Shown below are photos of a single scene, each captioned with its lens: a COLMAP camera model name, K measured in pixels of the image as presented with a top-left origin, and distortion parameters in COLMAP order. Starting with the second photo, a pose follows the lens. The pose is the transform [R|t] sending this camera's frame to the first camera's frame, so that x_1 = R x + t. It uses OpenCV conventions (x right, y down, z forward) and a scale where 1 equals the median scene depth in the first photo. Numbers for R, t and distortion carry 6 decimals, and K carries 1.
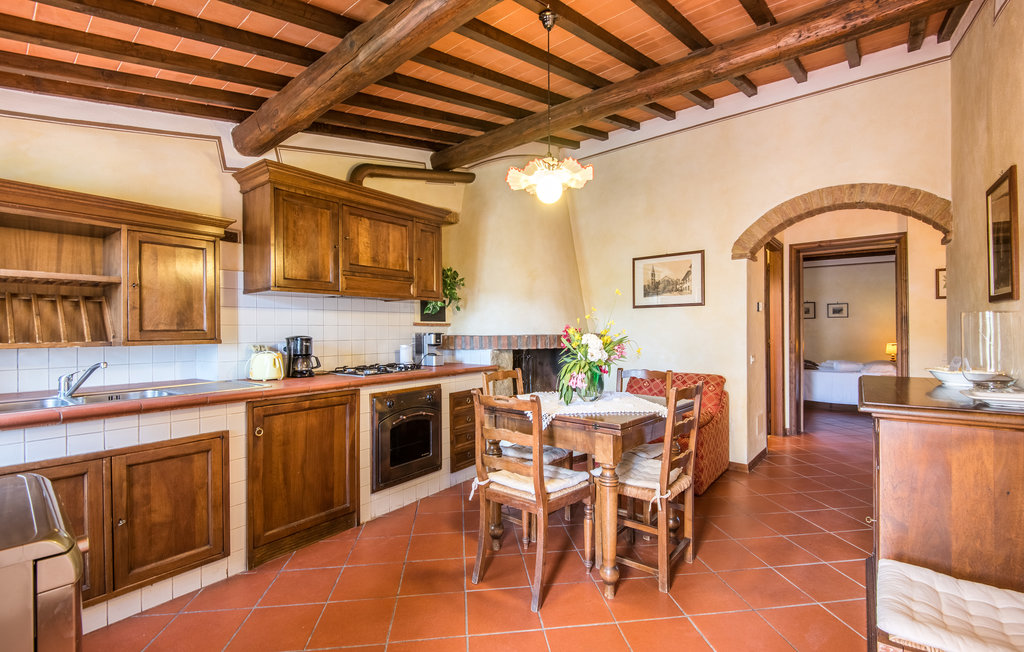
lens RADIAL K [[438.9, 0, 512.4], [0, 438.9, 329.4], [0, 0, 1]] dist [0.002900, -0.000210]
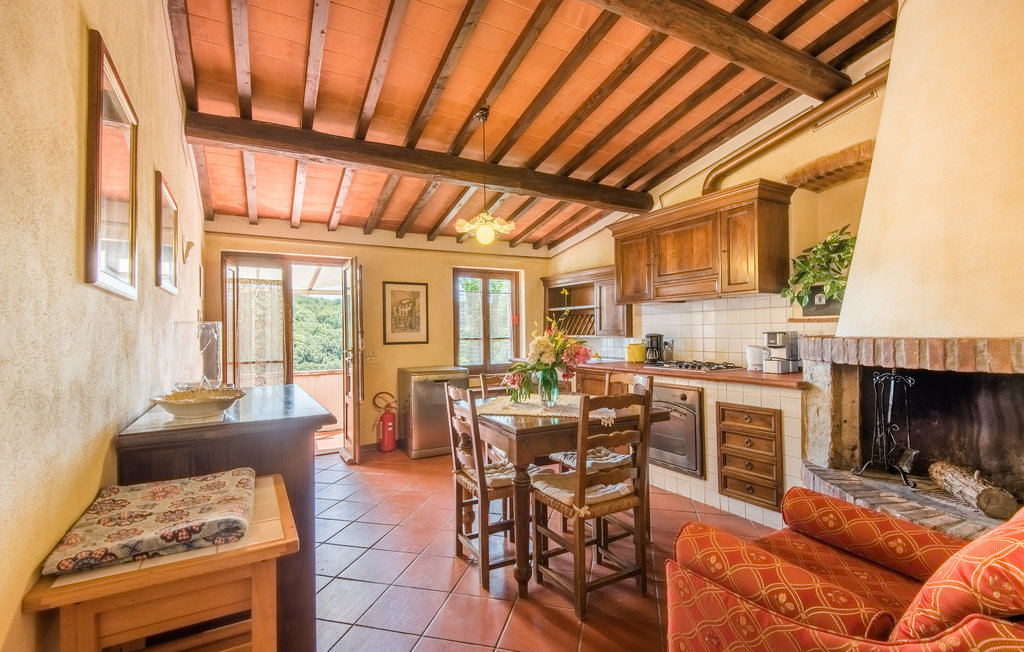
lens RADIAL K [[438.9, 0, 512.4], [0, 438.9, 329.4], [0, 0, 1]] dist [0.002900, -0.000210]
pose [[-0.356873, 0.015702, -0.934021, 0.744668], [0.021938, 0.999724, 0.008425, -0.013875], [0.933895, -0.017484, -0.357119, 0.849456]]
